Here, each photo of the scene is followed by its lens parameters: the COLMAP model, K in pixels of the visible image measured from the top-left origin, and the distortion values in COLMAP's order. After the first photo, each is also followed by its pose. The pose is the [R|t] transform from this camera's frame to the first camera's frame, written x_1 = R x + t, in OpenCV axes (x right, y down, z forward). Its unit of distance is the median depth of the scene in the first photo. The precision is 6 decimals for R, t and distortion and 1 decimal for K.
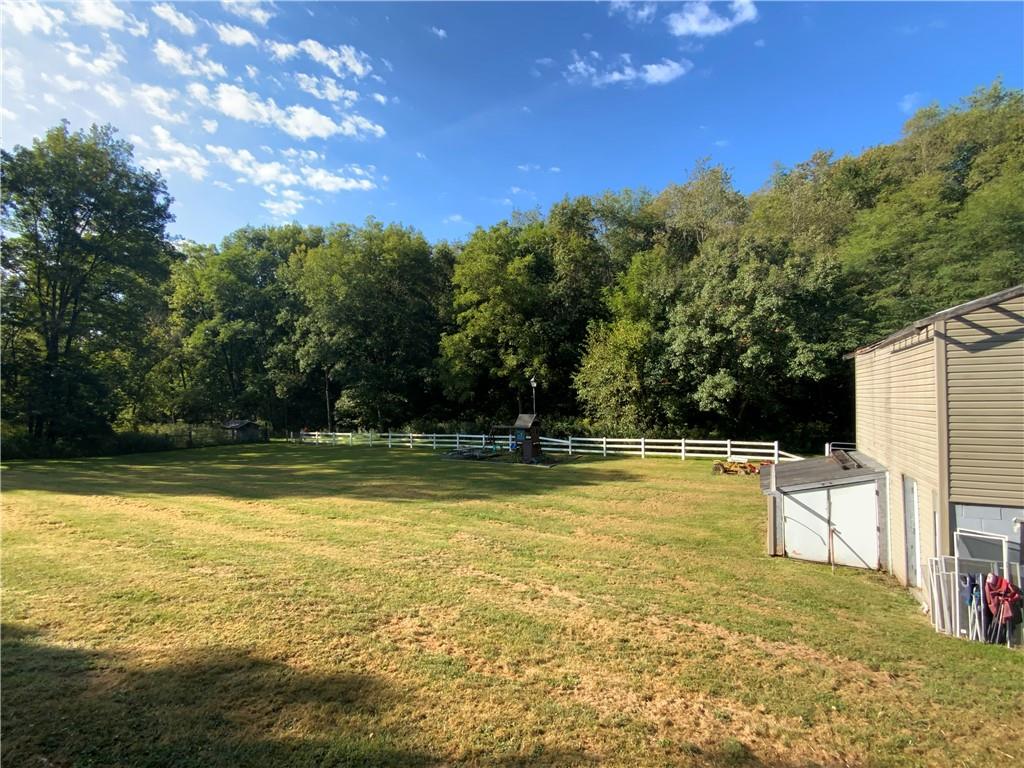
lens RADIAL K [[448.4, 0, 513.5], [0, 448.4, 404.6], [0, 0, 1]] dist [-0.014634, -0.000073]
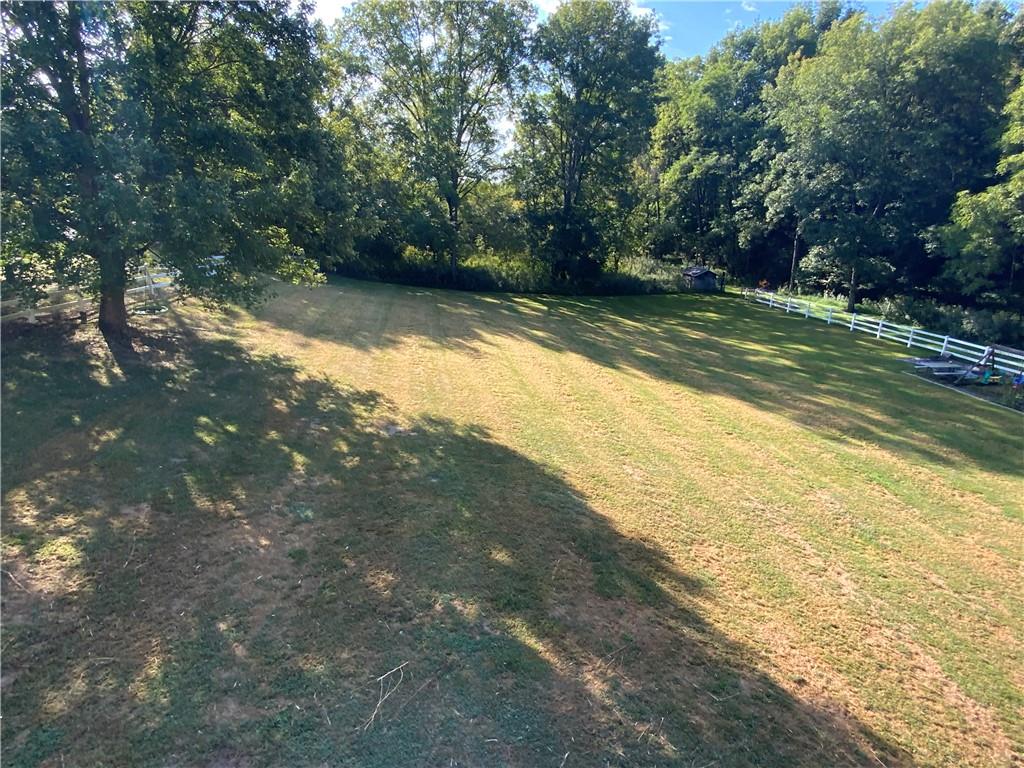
lens RADIAL K [[535.5, 0, 512.0], [0, 535.5, 384.0], [0, 0, 1]] dist [-0.000320, 0.000130]
pose [[0.625015, 0.253373, -0.738348, 0.068540], [-0.021509, 0.951088, 0.308170, -0.079461], [0.780316, -0.176730, 0.599895, -0.080747]]
